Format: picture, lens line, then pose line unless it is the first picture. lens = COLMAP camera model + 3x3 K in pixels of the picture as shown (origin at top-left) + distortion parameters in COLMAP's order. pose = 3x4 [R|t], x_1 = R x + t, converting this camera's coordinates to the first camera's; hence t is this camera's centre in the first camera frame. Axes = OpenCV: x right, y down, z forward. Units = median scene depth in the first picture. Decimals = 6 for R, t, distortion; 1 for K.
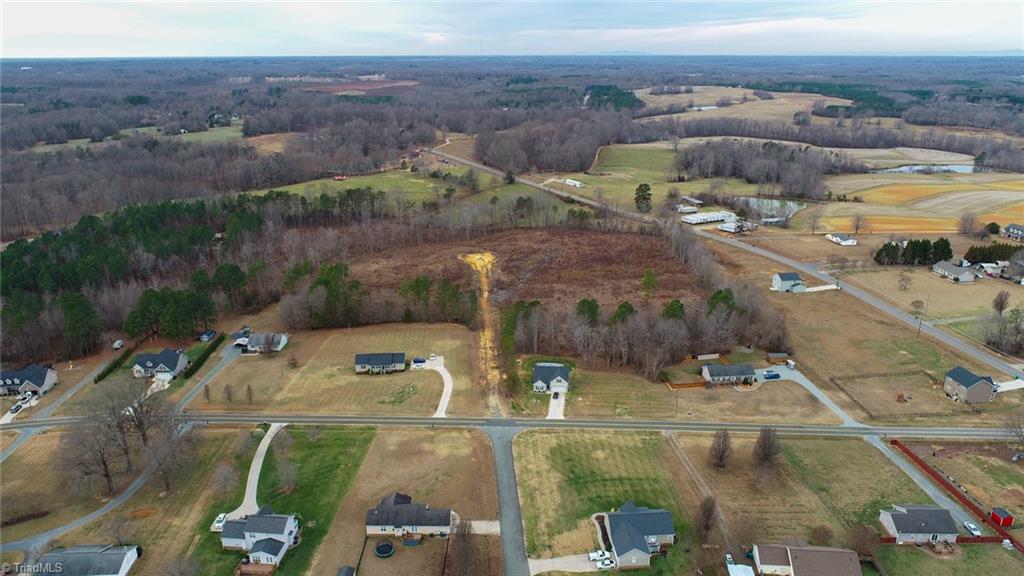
lens RADIAL K [[693.1, 0, 512.8], [0, 693.1, 286.6], [0, 0, 1]] dist [-0.018699, 0.009336]
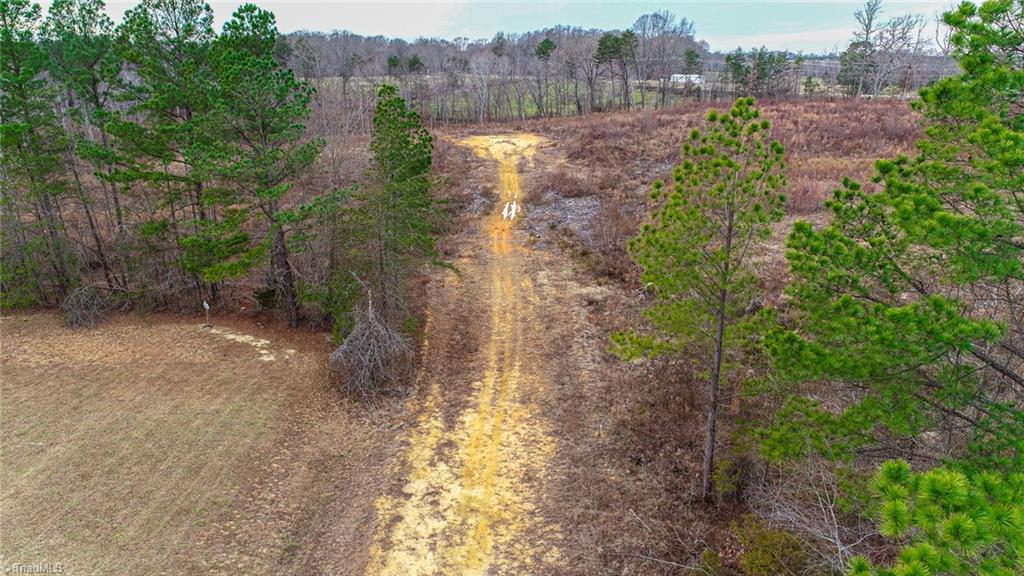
lens RADIAL K [[693.1, 0, 511.9], [0, 693.1, 285.7], [0, 0, 1]] dist [-0.018699, 0.009336]
pose [[0.997775, 0.024951, -0.061834, -0.029164], [-0.025440, 0.999651, -0.007139, 0.049582], [0.061634, 0.008696, 0.998061, 0.961725]]
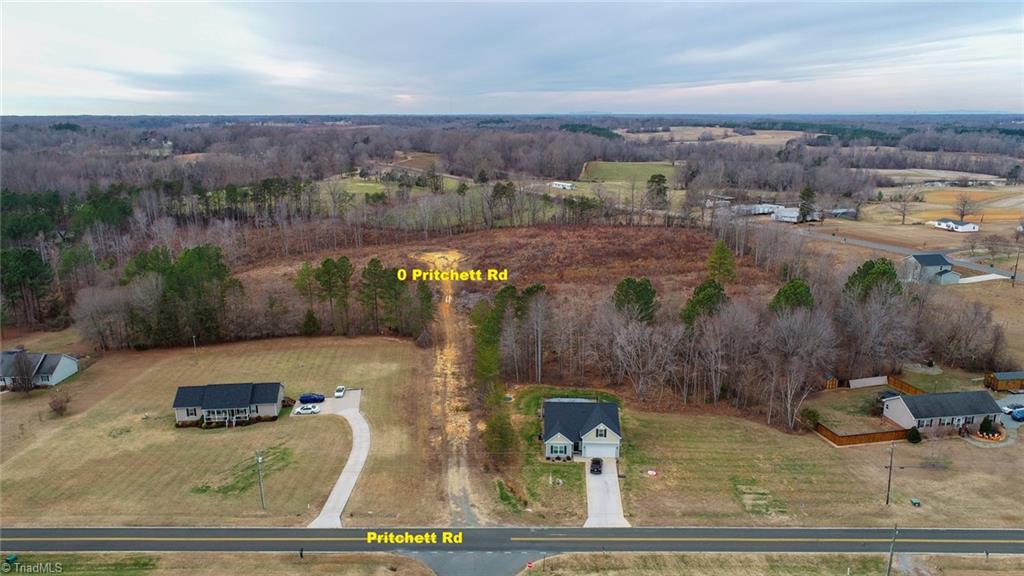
lens RADIAL K [[693.1, 0, 511.3], [0, 693.1, 287.7], [0, 0, 1]] dist [-0.018699, 0.009336]
pose [[0.999189, -0.010458, 0.038890, -0.007782], [0.013482, 0.996837, -0.078317, 0.064721], [-0.037948, 0.078778, 0.996170, 0.464196]]
